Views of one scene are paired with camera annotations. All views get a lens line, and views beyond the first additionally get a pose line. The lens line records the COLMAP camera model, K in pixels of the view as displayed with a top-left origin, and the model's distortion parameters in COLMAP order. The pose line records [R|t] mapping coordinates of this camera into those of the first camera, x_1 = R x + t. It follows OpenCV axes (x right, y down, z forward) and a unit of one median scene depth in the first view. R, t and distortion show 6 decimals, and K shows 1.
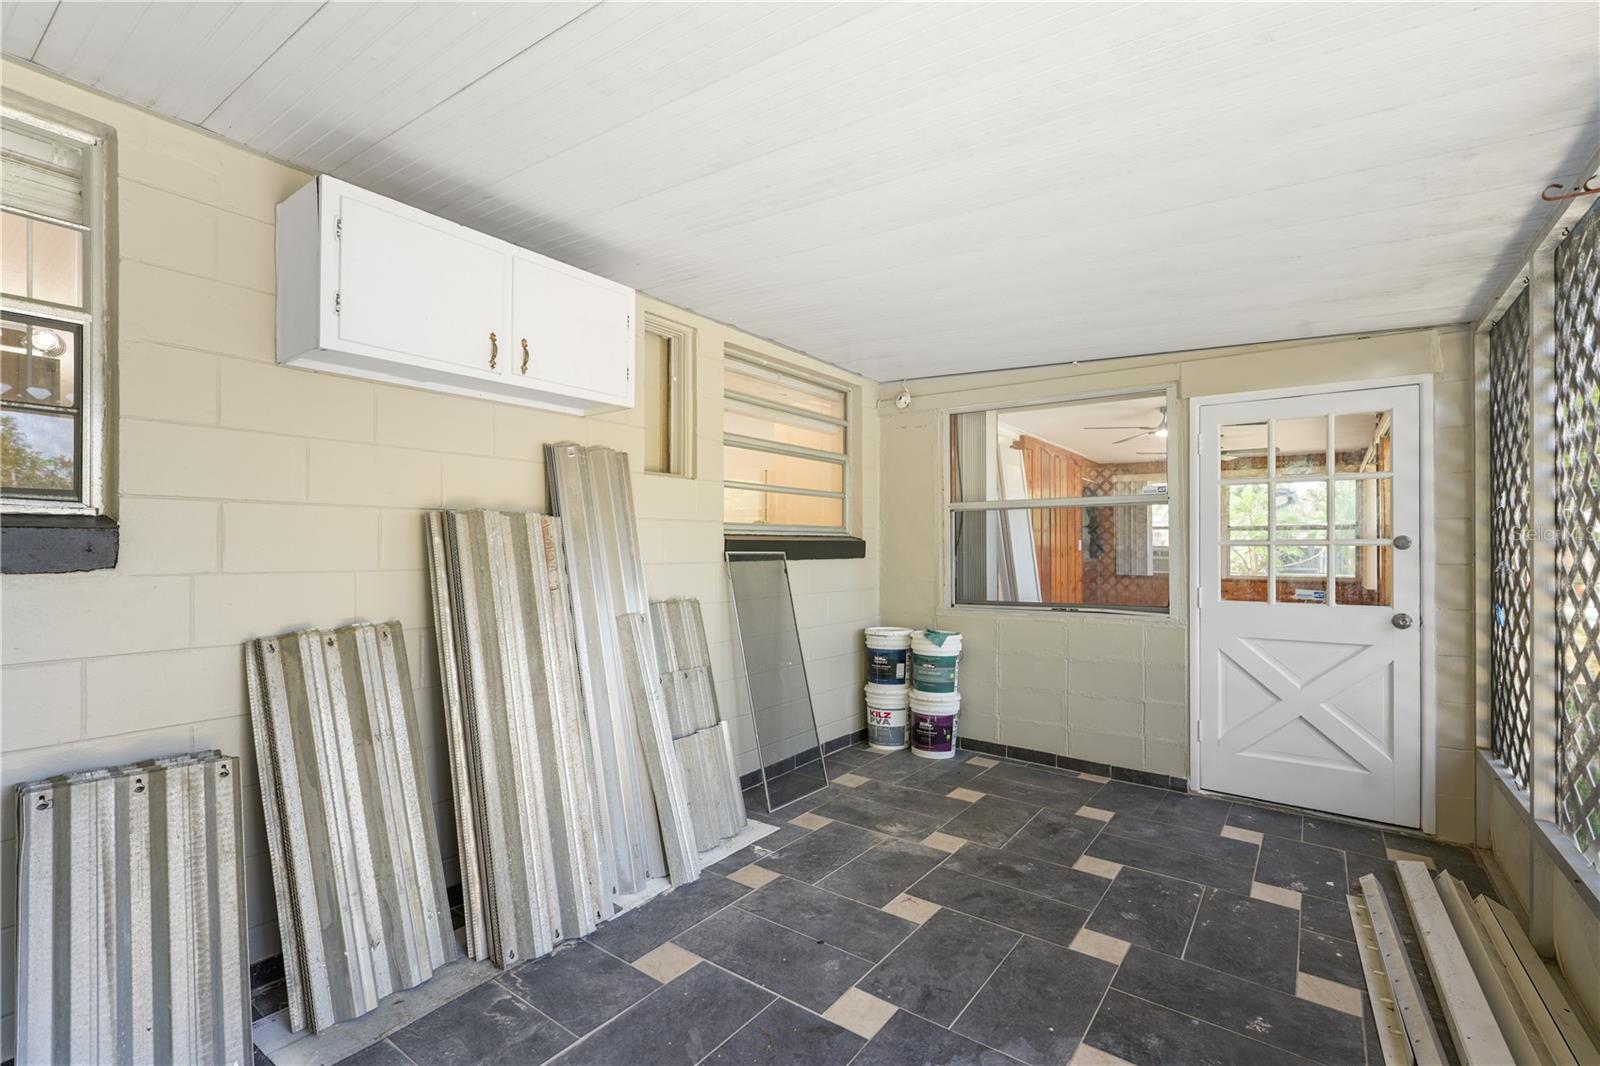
lens RADIAL K [[724.3, 0, 800.3], [0, 724.3, 552.1], [0, 0, 1]] dist [-0.003427, 0.000135]
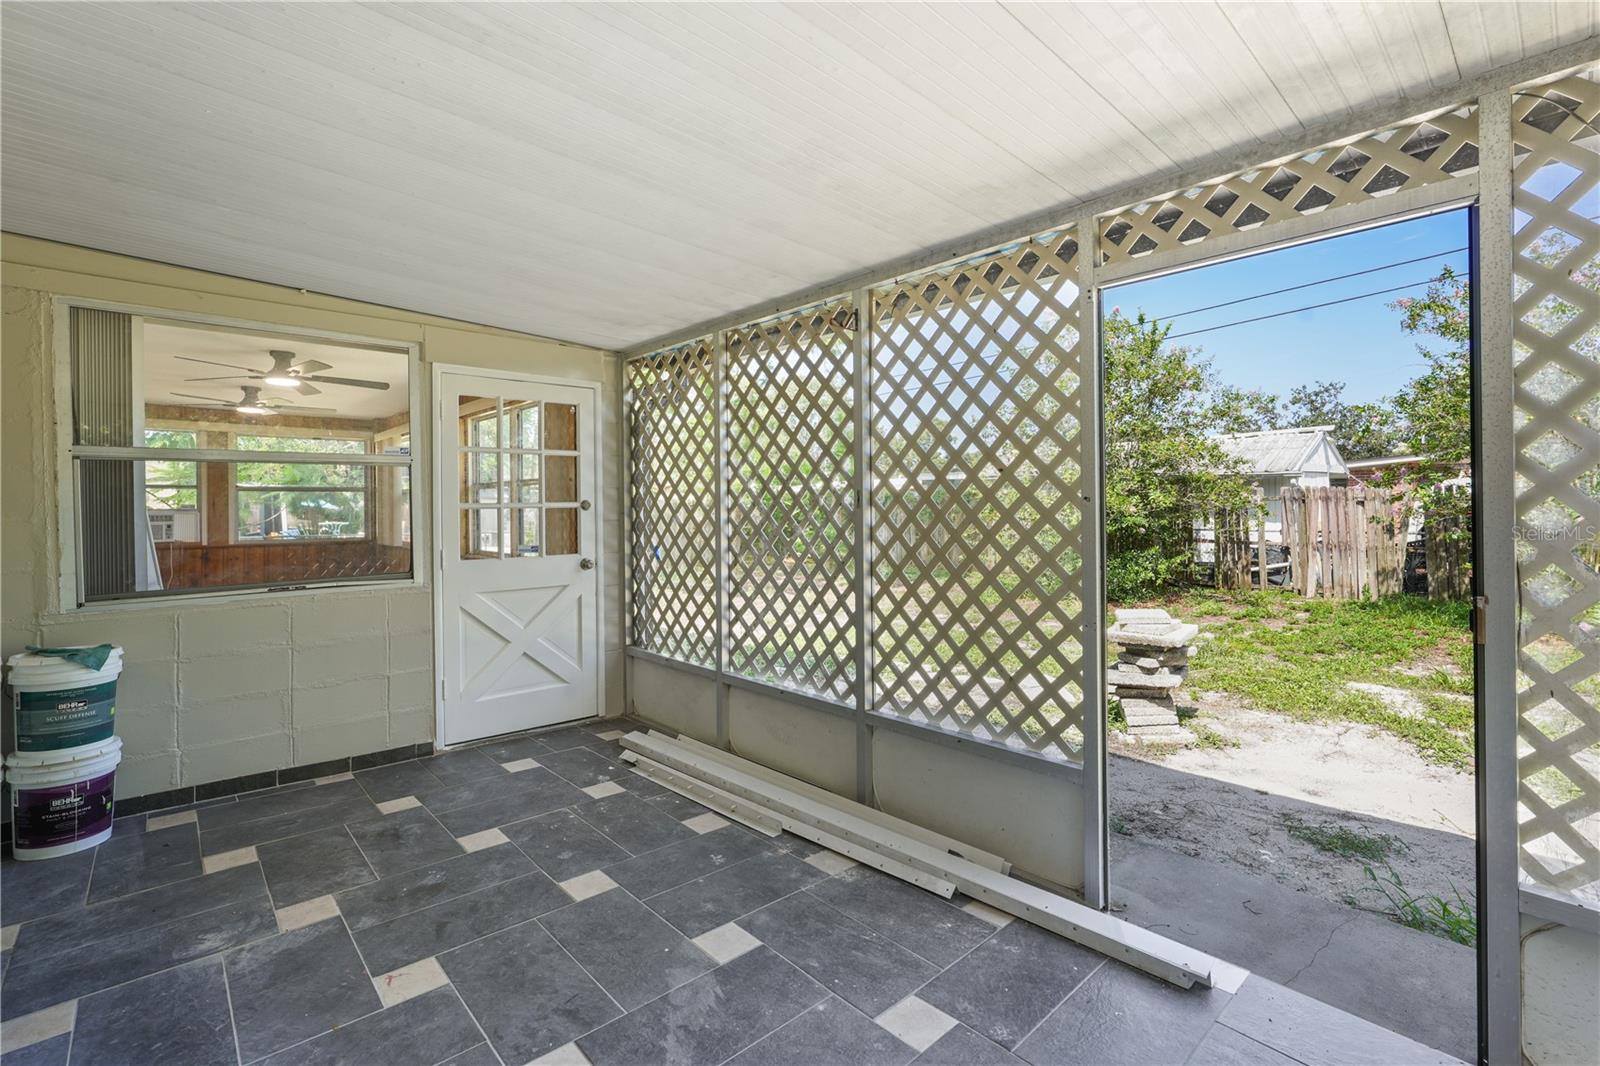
lens RADIAL K [[727.3, 0, 809.7], [0, 727.3, 514.3], [0, 0, 1]] dist [-0.004305, 0.000995]
pose [[0.199261, -0.017891, 0.979783, -0.393868], [0.014207, 0.999781, 0.015367, -0.010971], [-0.979844, 0.010857, 0.199471, 0.321034]]
